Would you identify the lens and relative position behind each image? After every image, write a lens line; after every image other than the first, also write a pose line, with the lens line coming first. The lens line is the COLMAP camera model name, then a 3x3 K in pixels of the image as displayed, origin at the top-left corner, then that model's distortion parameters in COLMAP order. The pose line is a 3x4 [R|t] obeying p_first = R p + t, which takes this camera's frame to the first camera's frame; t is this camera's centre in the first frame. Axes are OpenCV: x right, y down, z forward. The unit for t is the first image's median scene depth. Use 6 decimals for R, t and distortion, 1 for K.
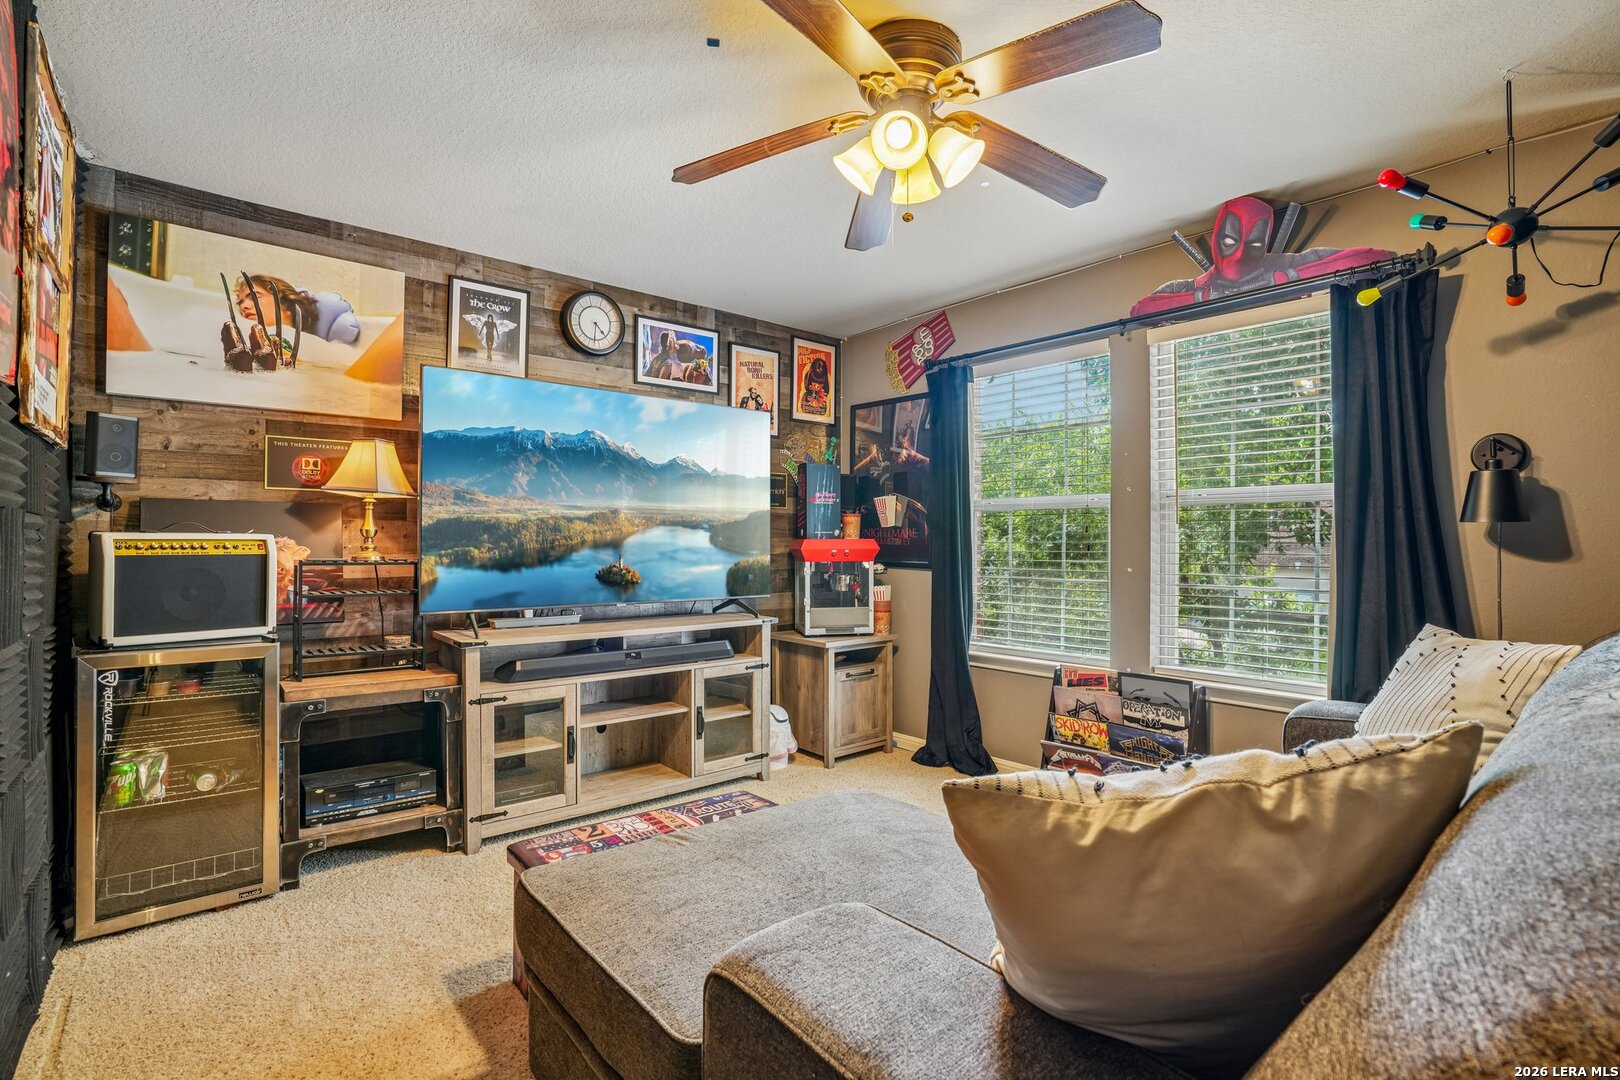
lens RADIAL K [[746.1, 0, 808.0], [0, 746.1, 539.6], [0, 0, 1]] dist [-0.040140, 0.005007]
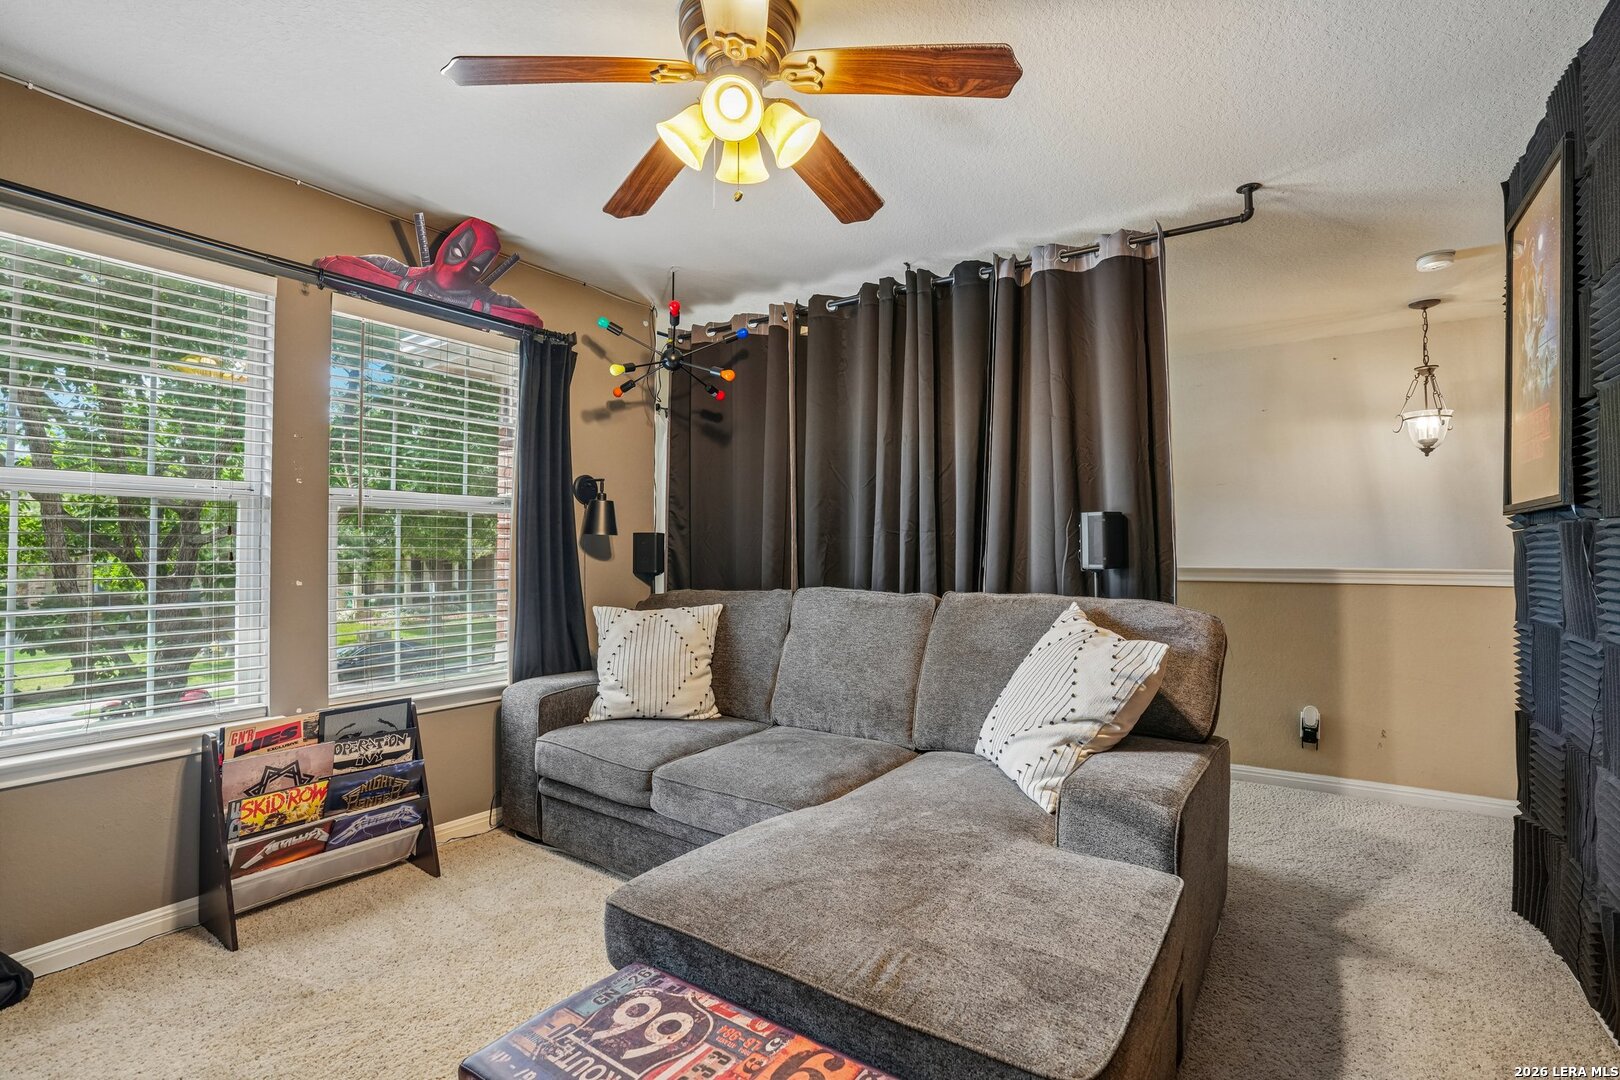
lens RADIAL K [[746.1, 0, 815.1], [0, 746.1, 536.8], [0, 0, 1]] dist [-0.040140, 0.005007]
pose [[-0.273405, 0.005160, 0.961885, -0.500557], [-0.010065, 0.999916, -0.008225, -0.008499], [-0.961846, -0.011930, -0.273330, 0.739121]]
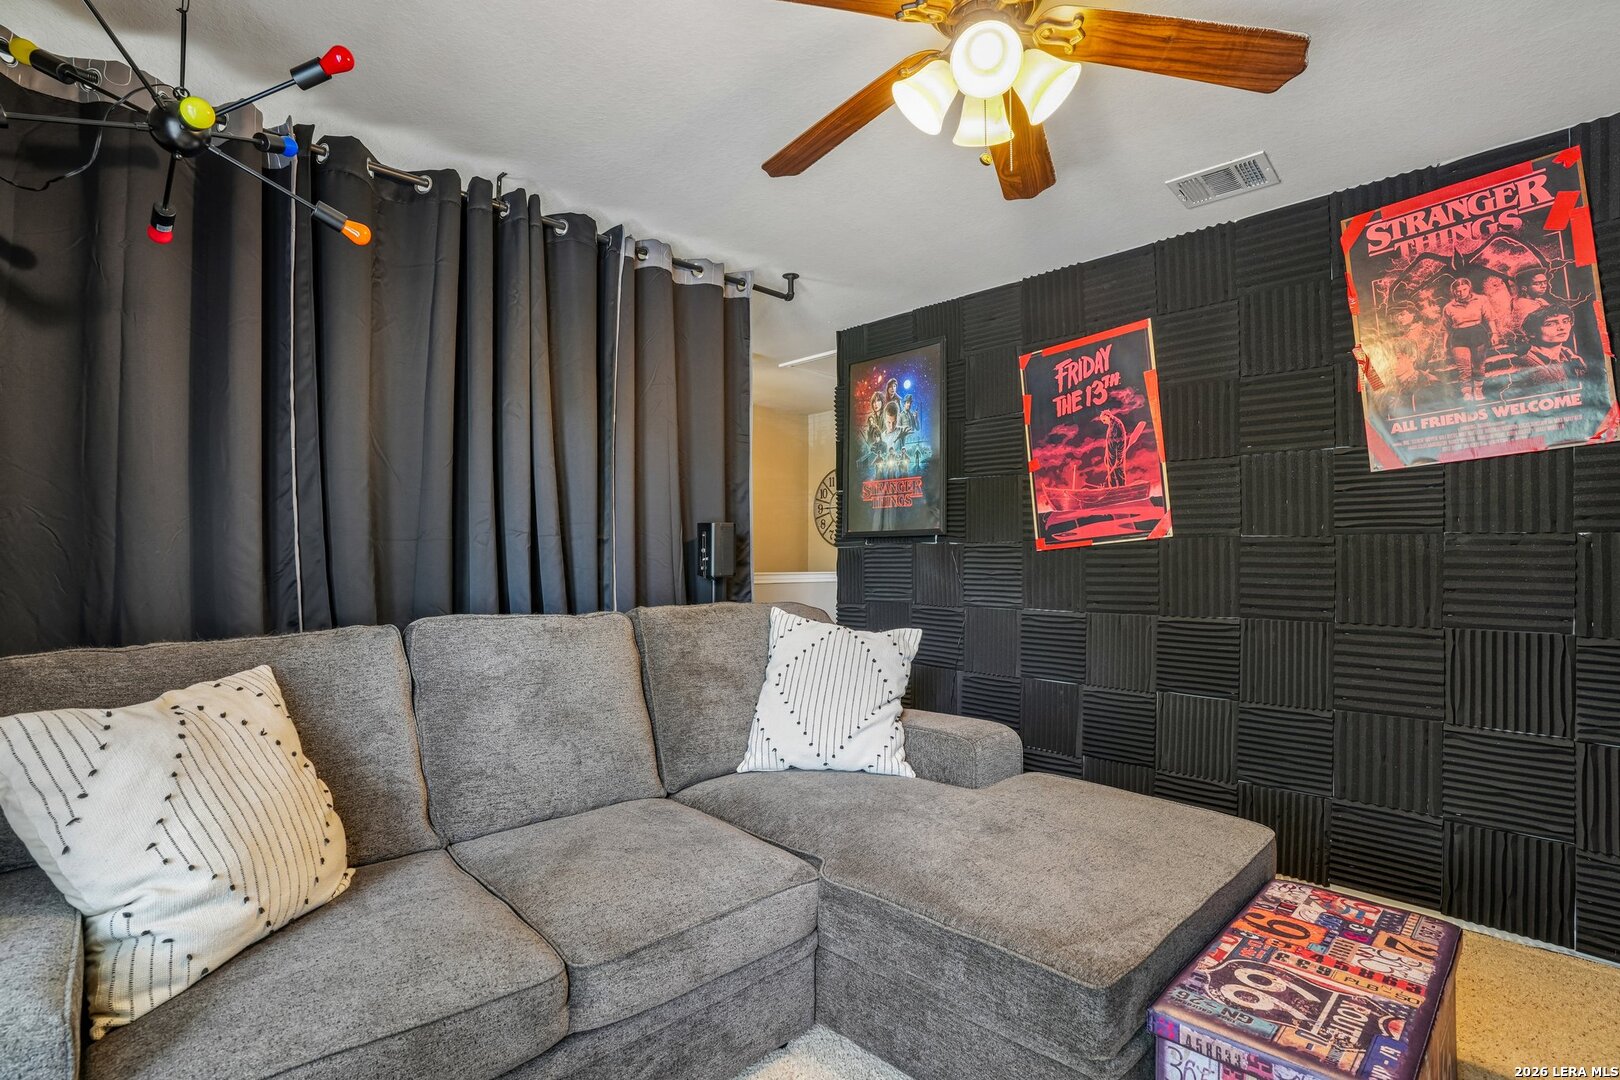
lens RADIAL K [[746.1, 0, 816.1], [0, 746.1, 563.8], [0, 0, 1]] dist [-0.040140, 0.005007]
pose [[-0.997163, -0.003361, -0.075191, 0.244342], [-0.002830, 0.999970, -0.007176, 0.010444], [0.075213, -0.006943, -0.997143, 1.141892]]
